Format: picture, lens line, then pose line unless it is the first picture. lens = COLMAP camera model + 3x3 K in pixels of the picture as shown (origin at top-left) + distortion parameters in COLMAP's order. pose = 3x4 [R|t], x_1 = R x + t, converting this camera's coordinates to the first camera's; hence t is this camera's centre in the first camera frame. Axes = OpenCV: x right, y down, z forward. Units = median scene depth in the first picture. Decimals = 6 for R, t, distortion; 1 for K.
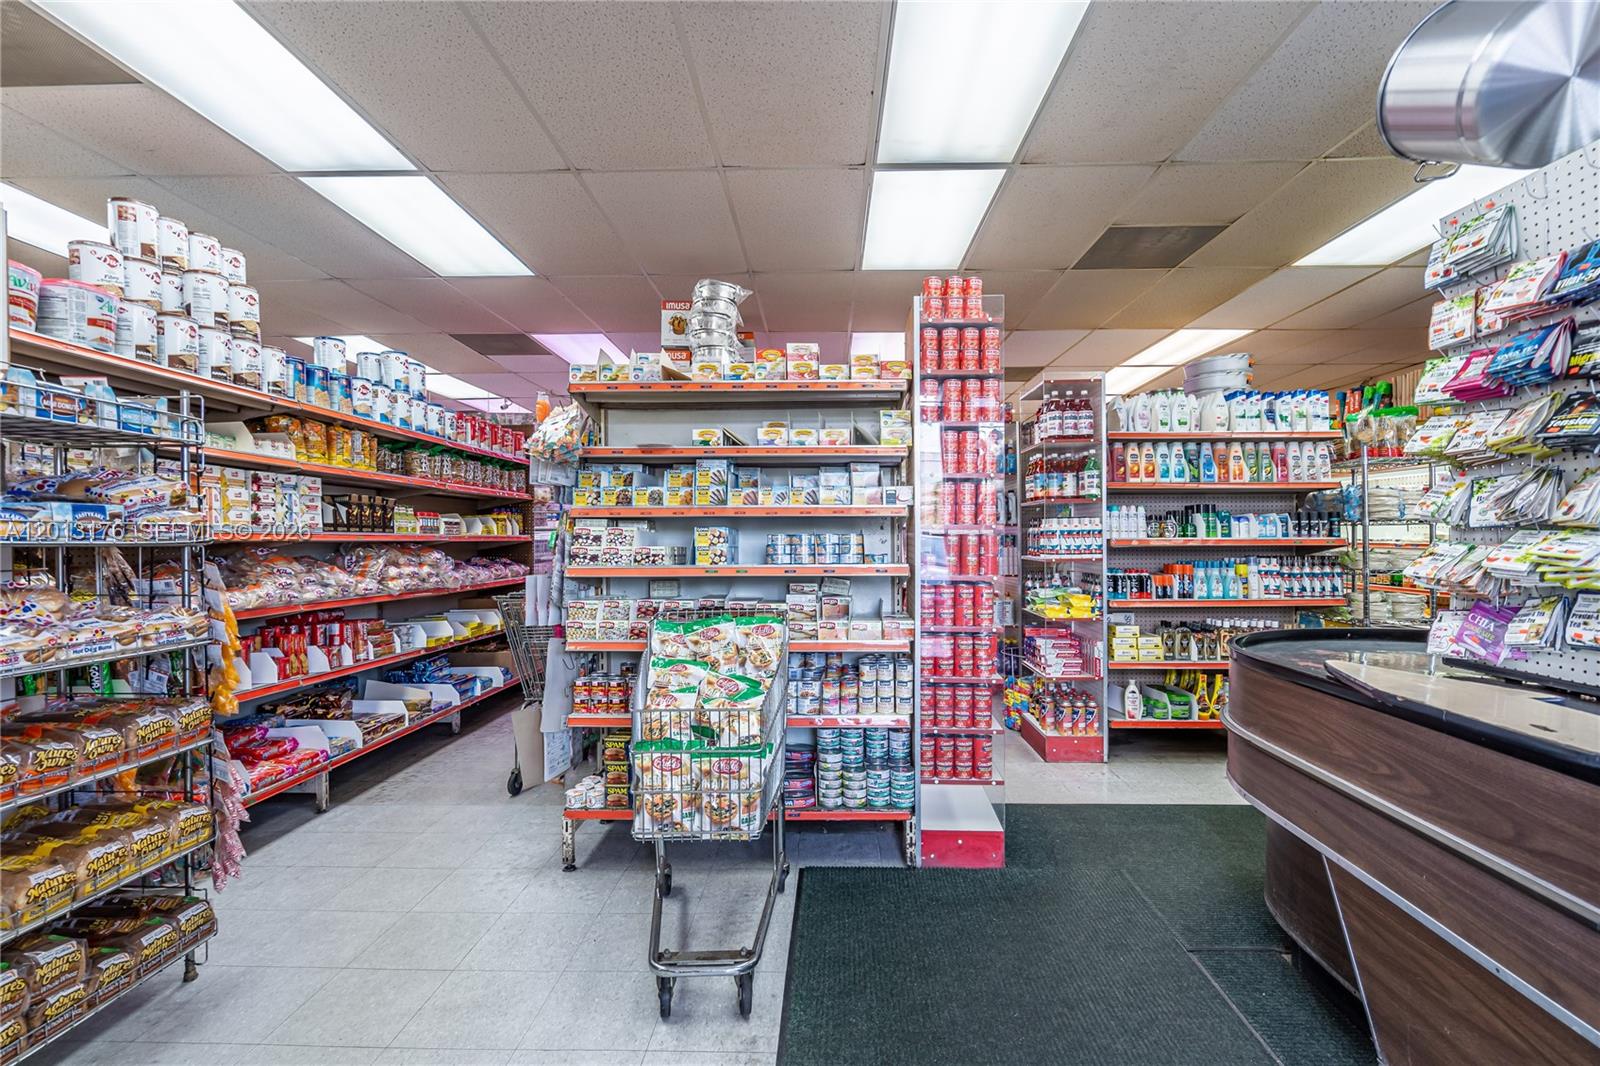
lens RADIAL K [[729.0, 0, 800.5], [0, 729.0, 539.7], [0, 0, 1]] dist [-0.004261, 0.000705]
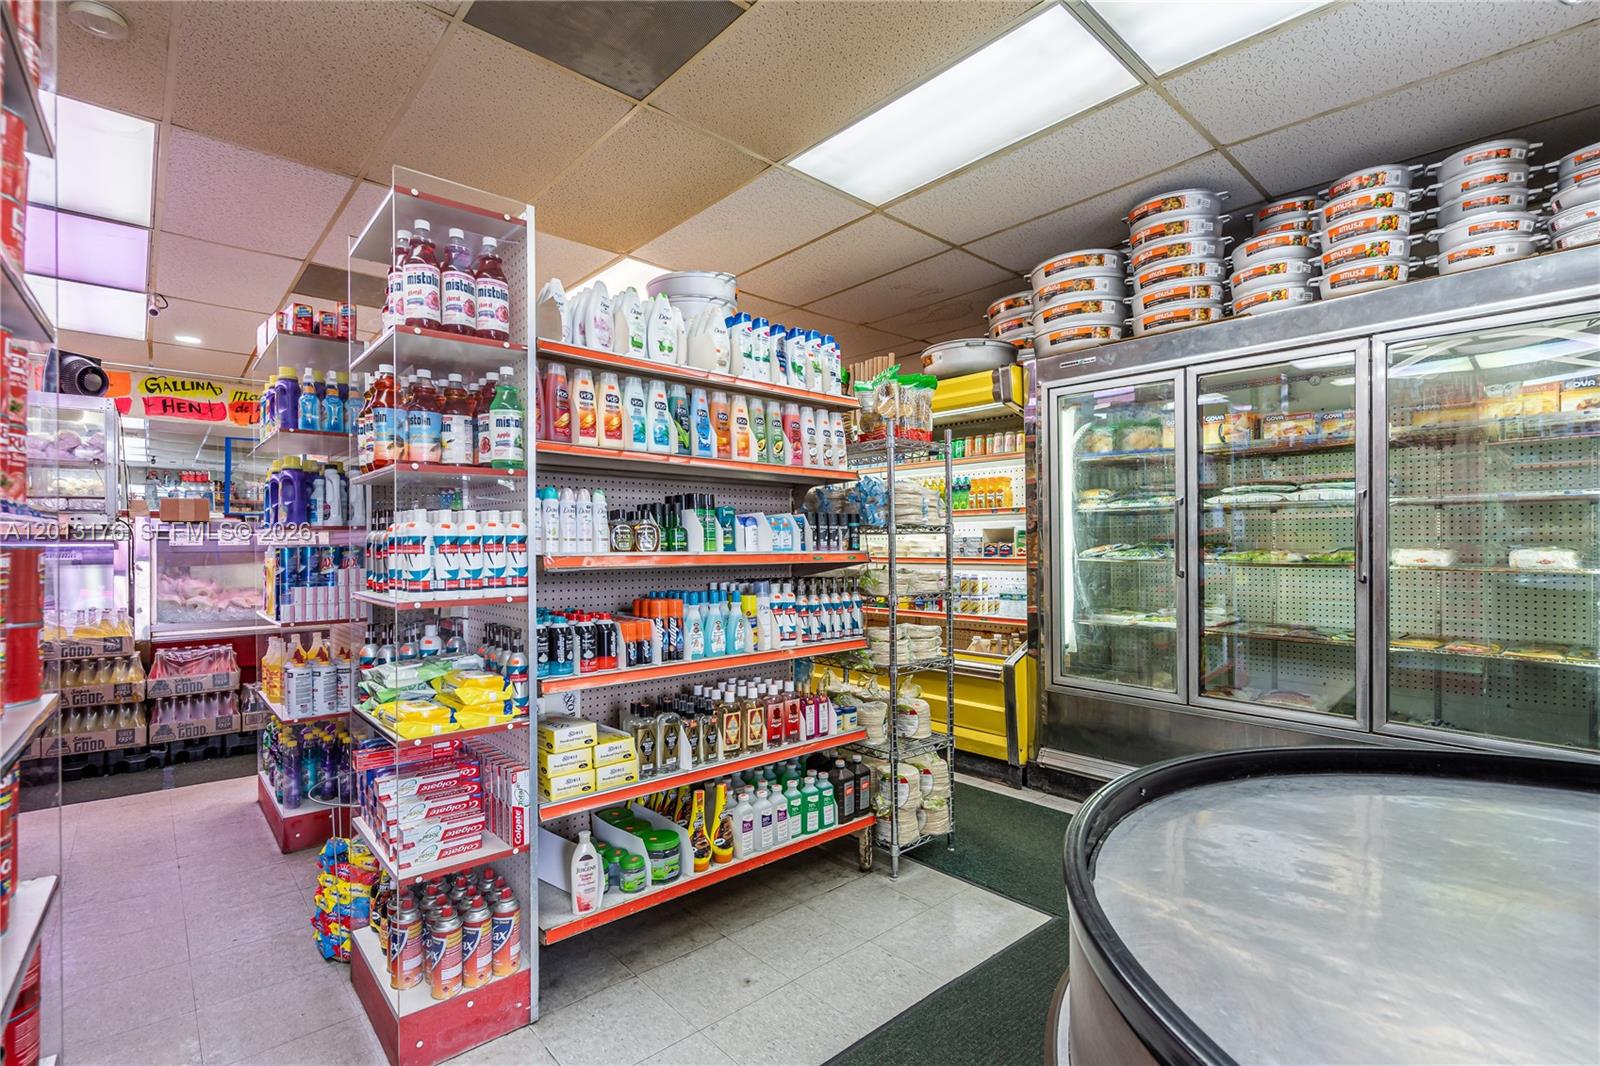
lens RADIAL K [[729.0, 0, 796.1], [0, 729.0, 544.3], [0, 0, 1]] dist [-0.004261, 0.000705]
pose [[0.715224, 0.003032, 0.698888, 0.205178], [0.002445, 0.999974, -0.006840, -0.004429], [-0.698891, 0.006601, 0.715198, 0.531888]]
